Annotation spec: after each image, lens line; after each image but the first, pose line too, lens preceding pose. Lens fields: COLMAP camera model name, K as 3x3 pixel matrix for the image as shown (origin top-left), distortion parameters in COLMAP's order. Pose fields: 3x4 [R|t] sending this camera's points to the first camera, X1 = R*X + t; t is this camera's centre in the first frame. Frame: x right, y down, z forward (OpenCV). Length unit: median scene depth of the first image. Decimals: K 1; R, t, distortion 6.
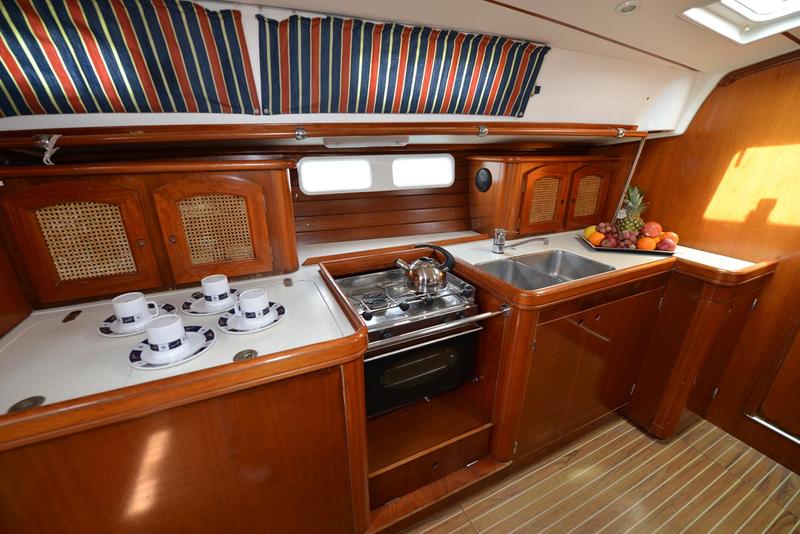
lens RADIAL K [[319.5, 0, 400.0], [0, 319.5, 267.0], [0, 0, 1]] dist [-0.020792, -0.000180]
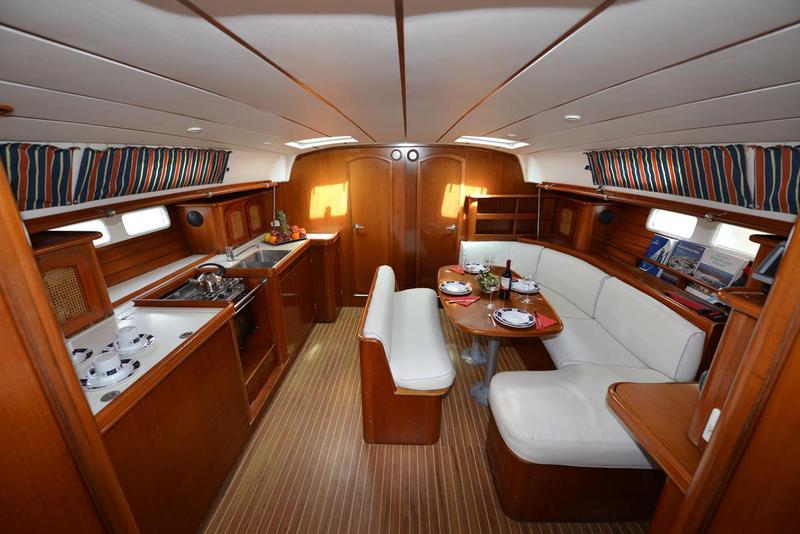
lens RADIAL K [[319.5, 0, 400.0], [0, 319.5, 267.0], [0, 0, 1]] dist [-0.020792, -0.000180]
pose [[0.445675, -0.290042, 0.846906, -0.817531], [0.310500, 0.937411, 0.157640, -0.000909], [-0.839621, 0.192708, 0.507839, -0.654009]]
